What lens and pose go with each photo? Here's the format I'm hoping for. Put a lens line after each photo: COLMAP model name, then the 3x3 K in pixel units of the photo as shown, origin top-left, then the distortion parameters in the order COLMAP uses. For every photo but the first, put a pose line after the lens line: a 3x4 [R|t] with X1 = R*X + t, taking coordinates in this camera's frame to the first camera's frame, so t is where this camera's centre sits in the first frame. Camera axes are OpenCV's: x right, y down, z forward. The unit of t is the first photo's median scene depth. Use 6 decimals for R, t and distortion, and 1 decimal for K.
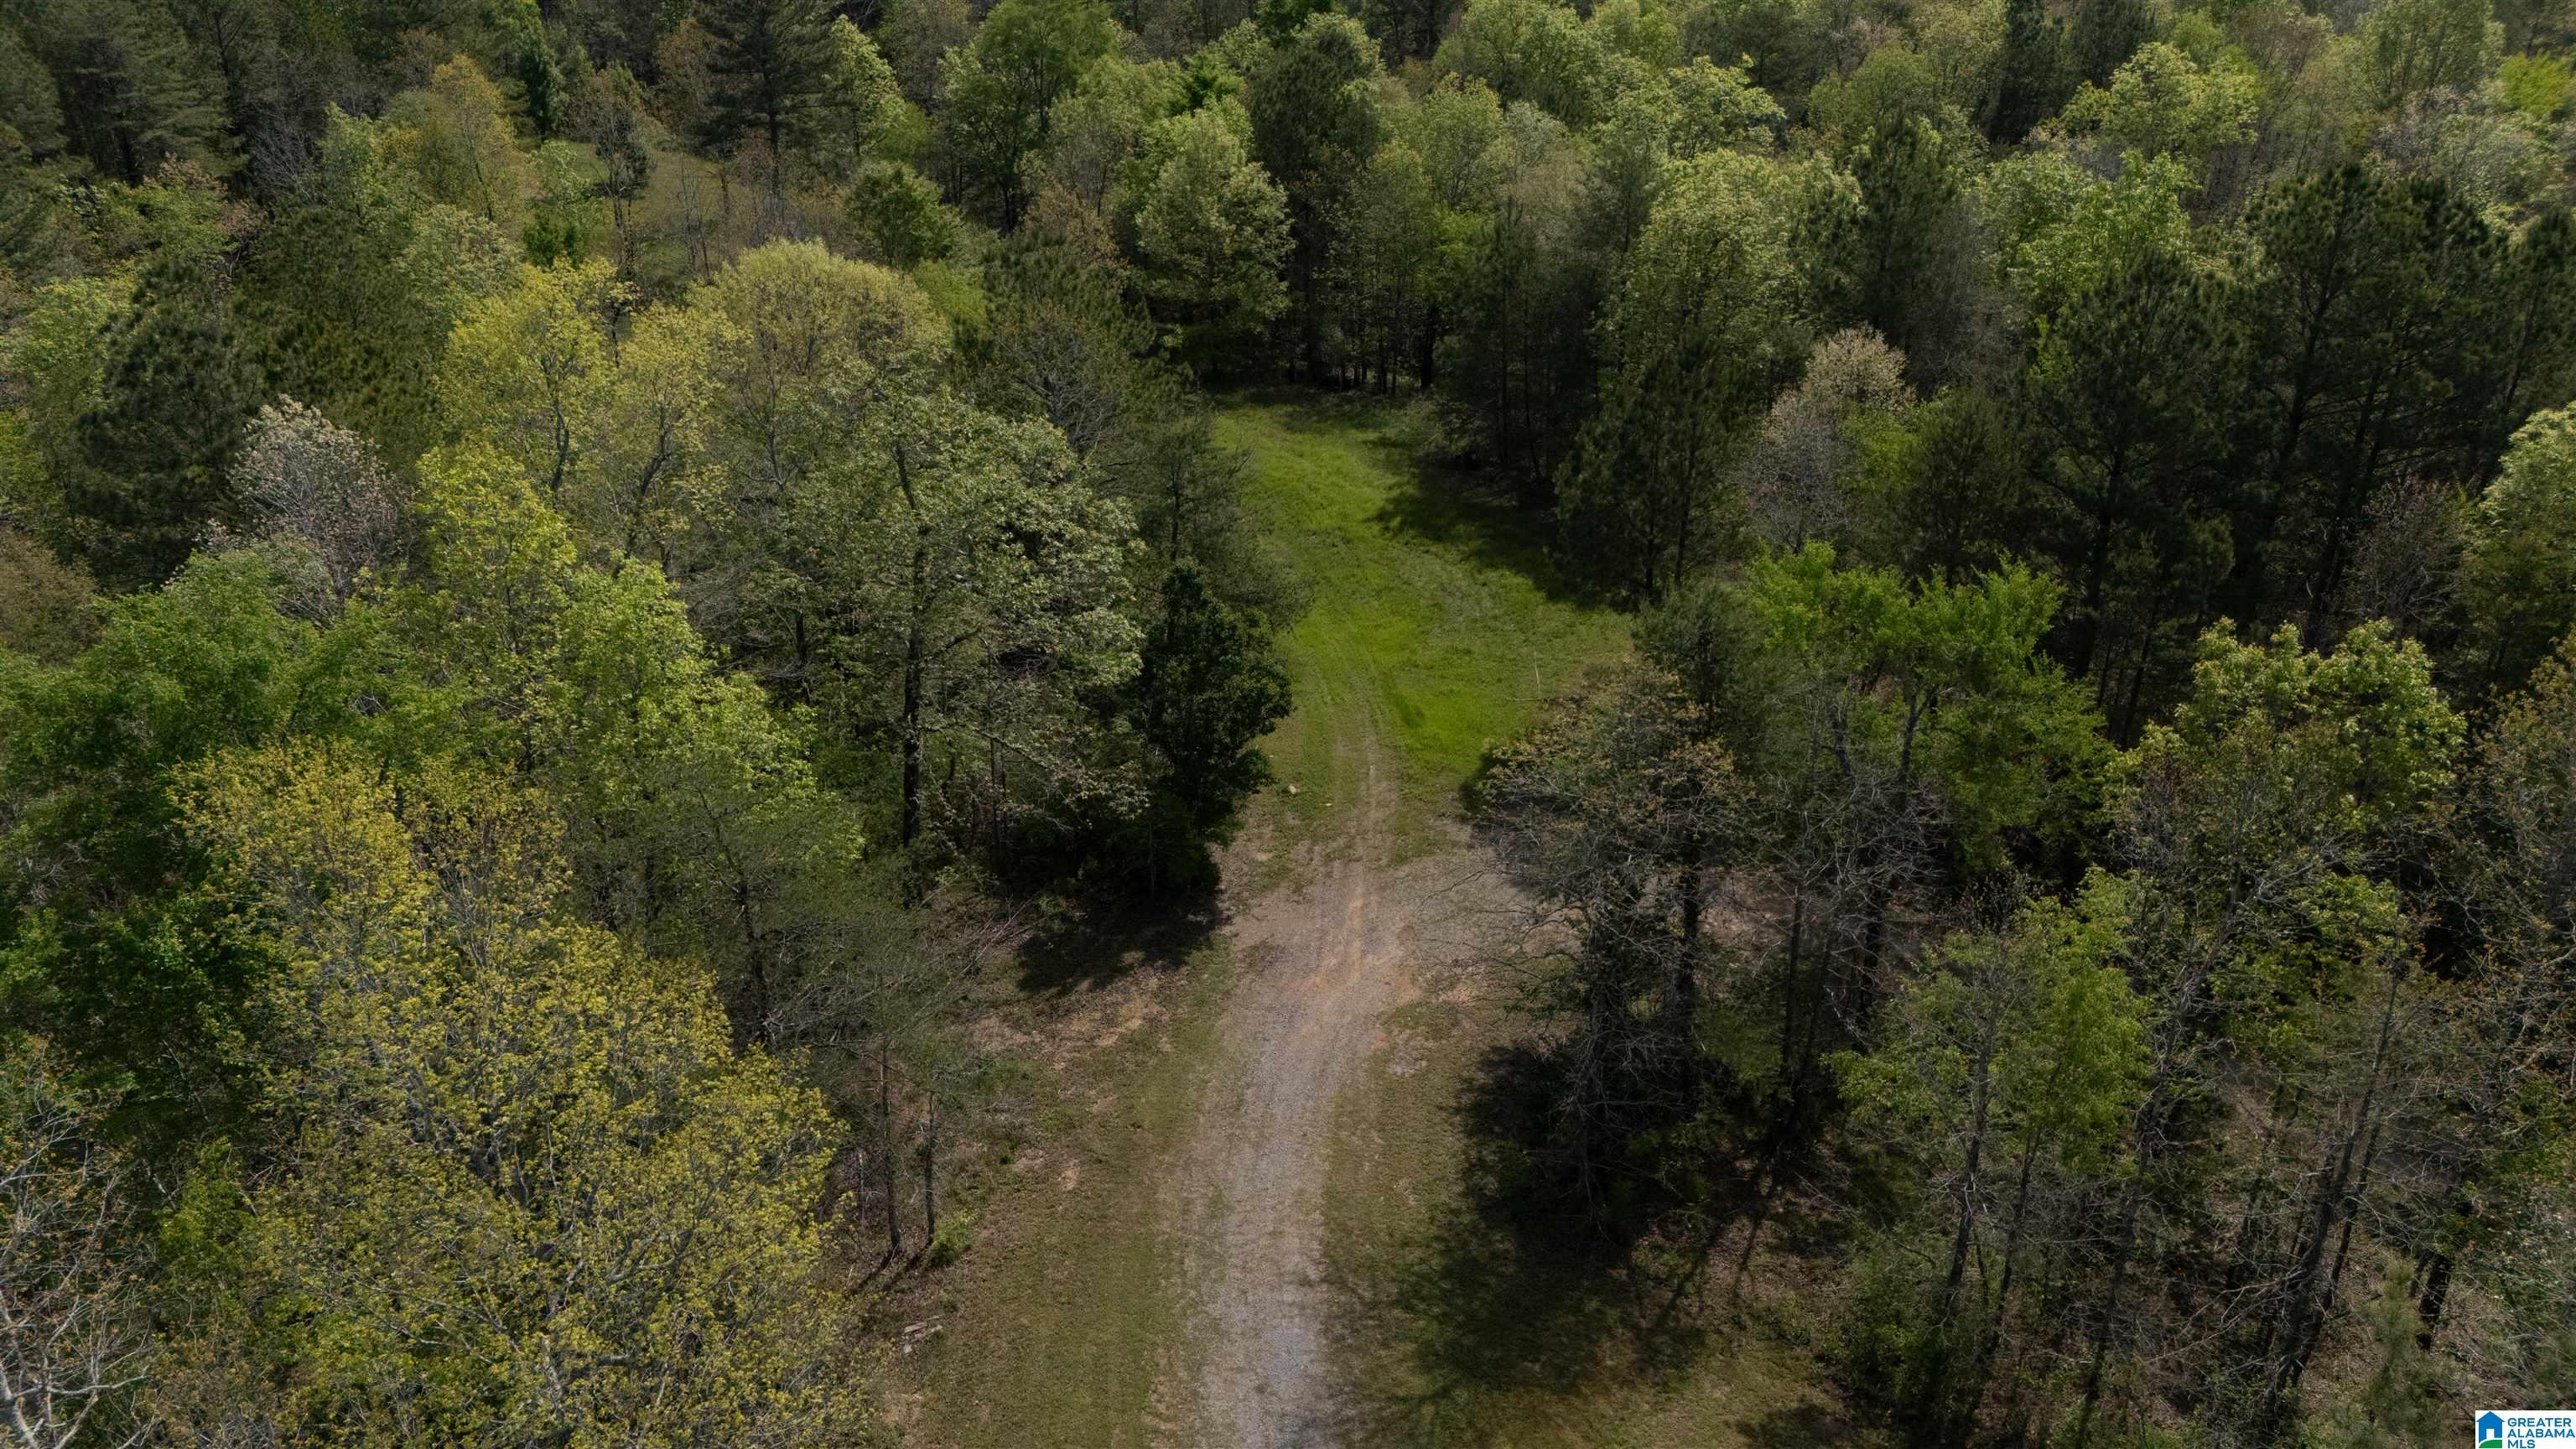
lens RADIAL K [[1874.9, 0, 1289.7], [0, 1874.9, 715.8], [0, 0, 1]] dist [0.073879, -0.080530]
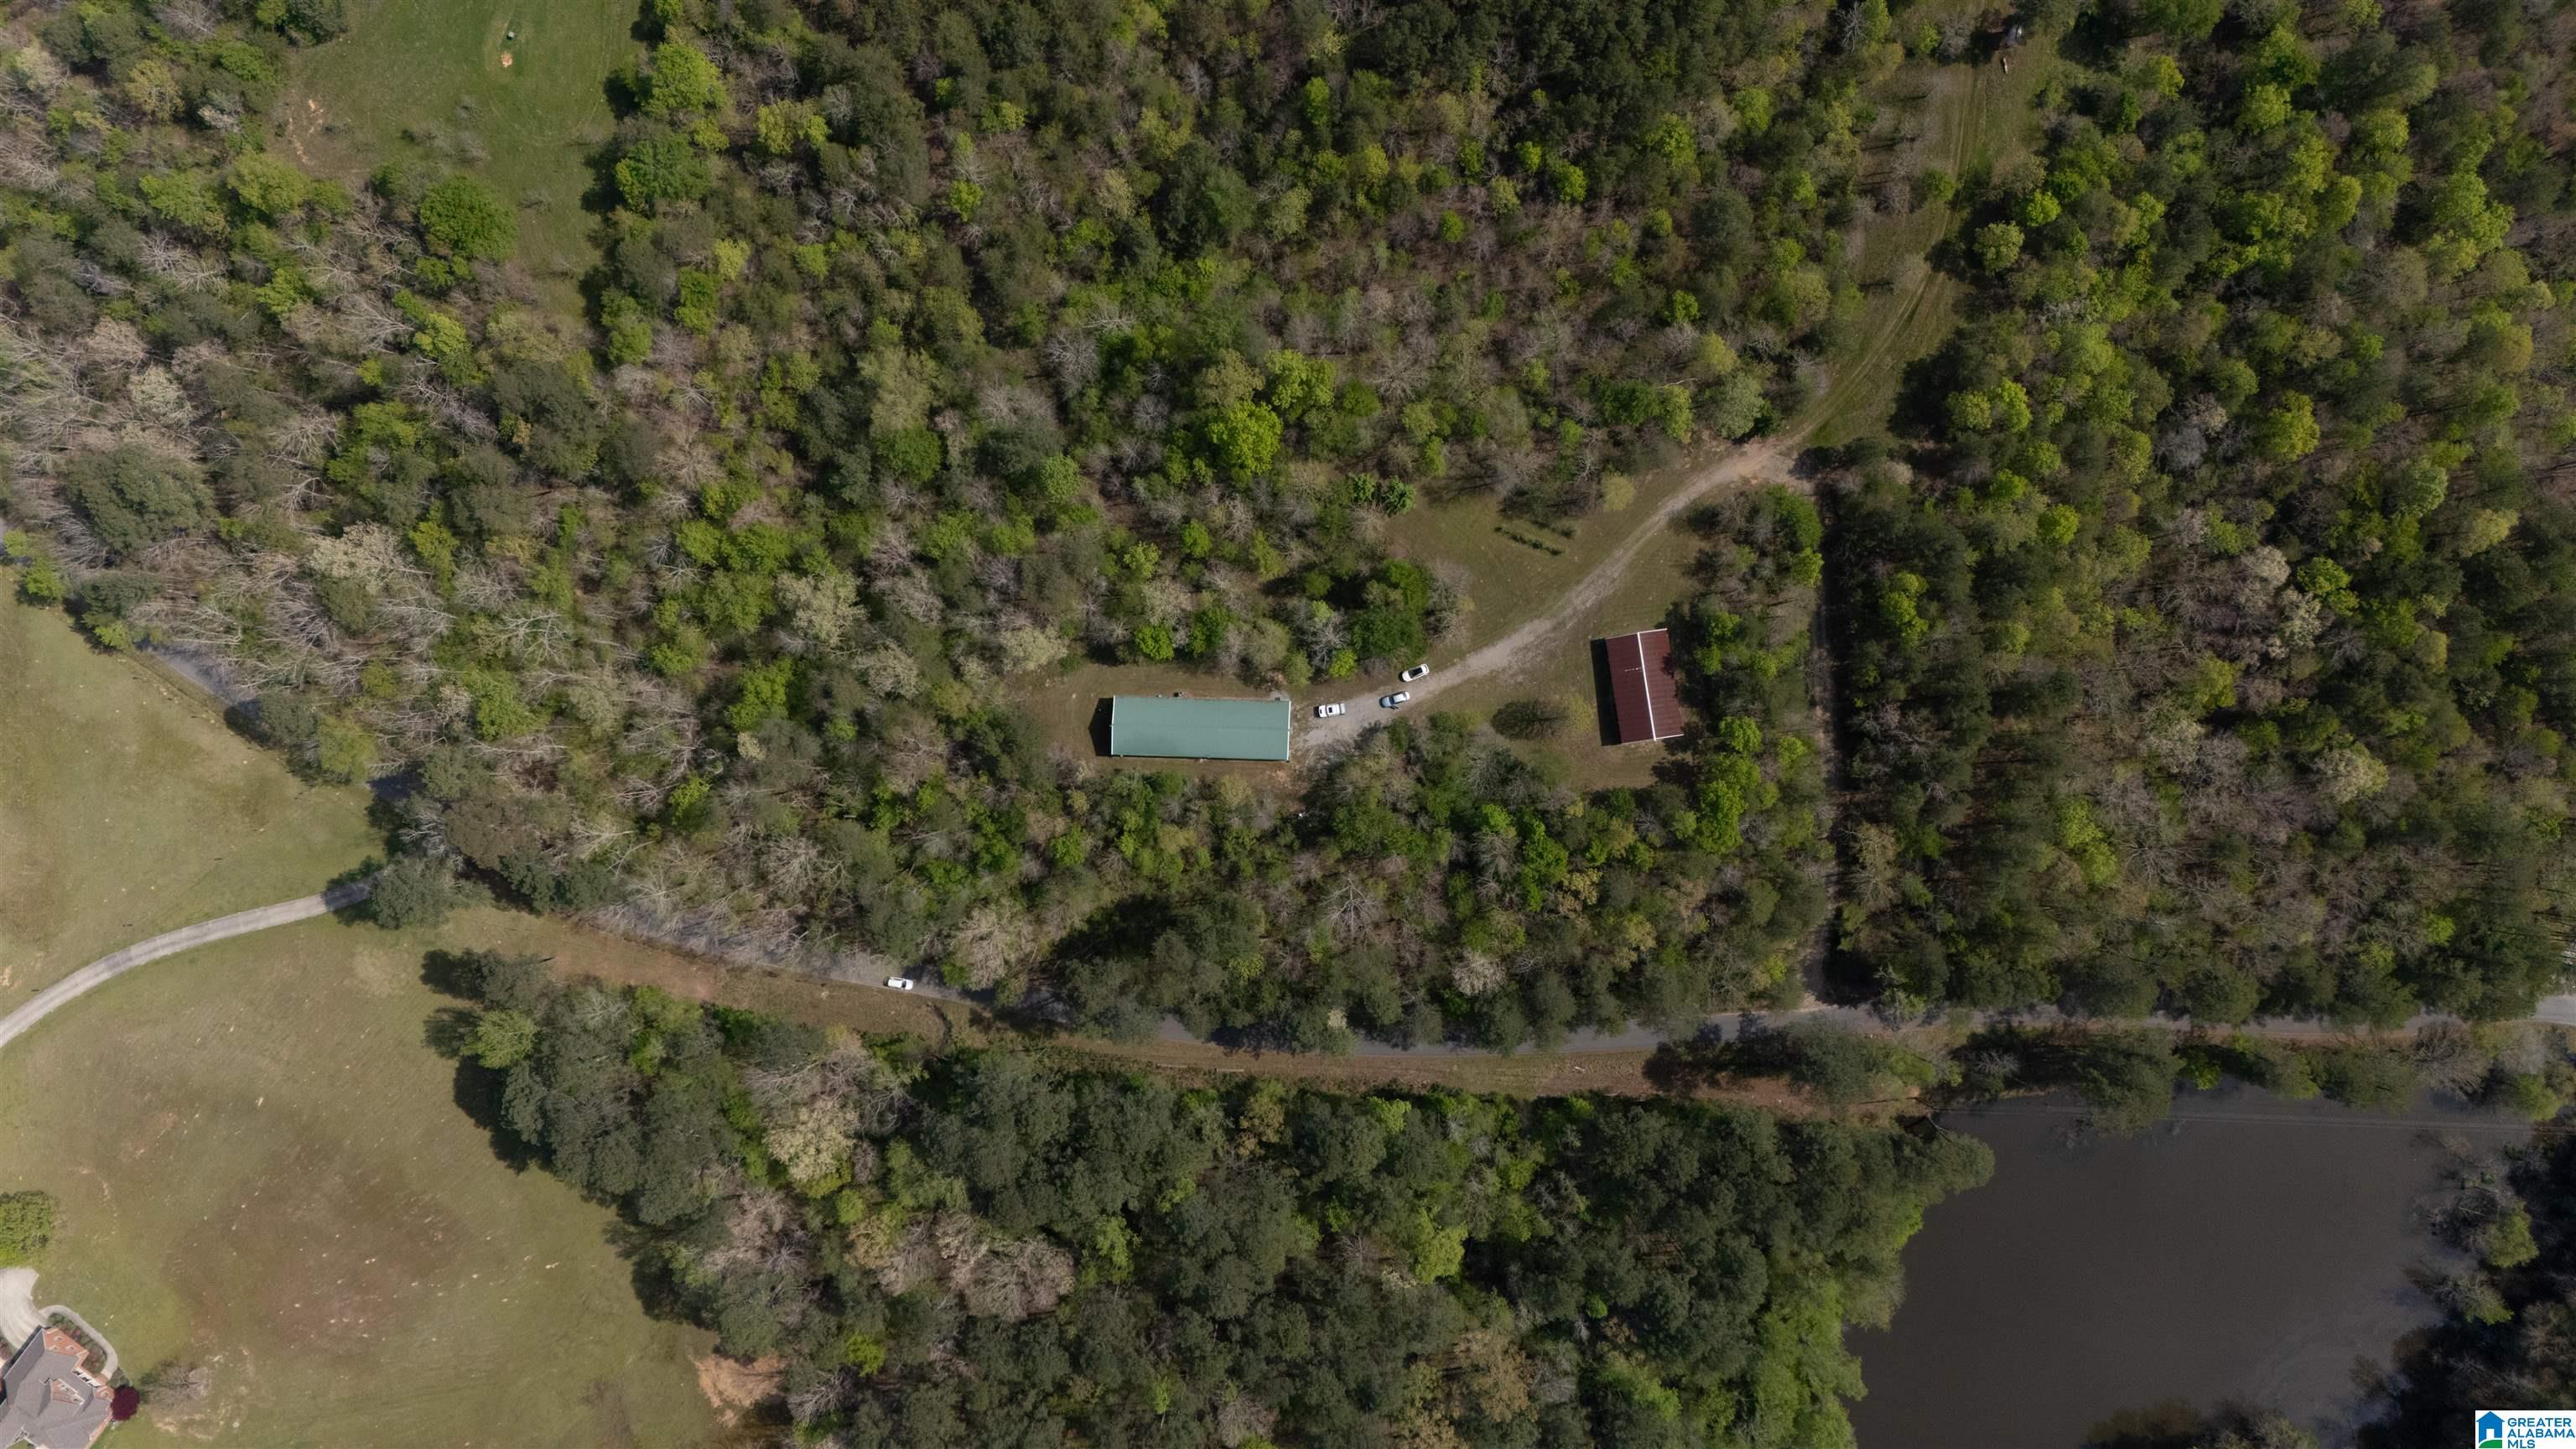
lens RADIAL K [[1892.5, 0, 1293.9], [0, 1892.5, 715.3], [0, 0, 1]] dist [0.076912, -0.082230]
pose [[0.590450, 0.806709, -0.024283, -0.046167], [-0.342904, 0.277990, 0.897295, -5.435876], [0.730606, -0.521481, 0.440762, -3.861443]]
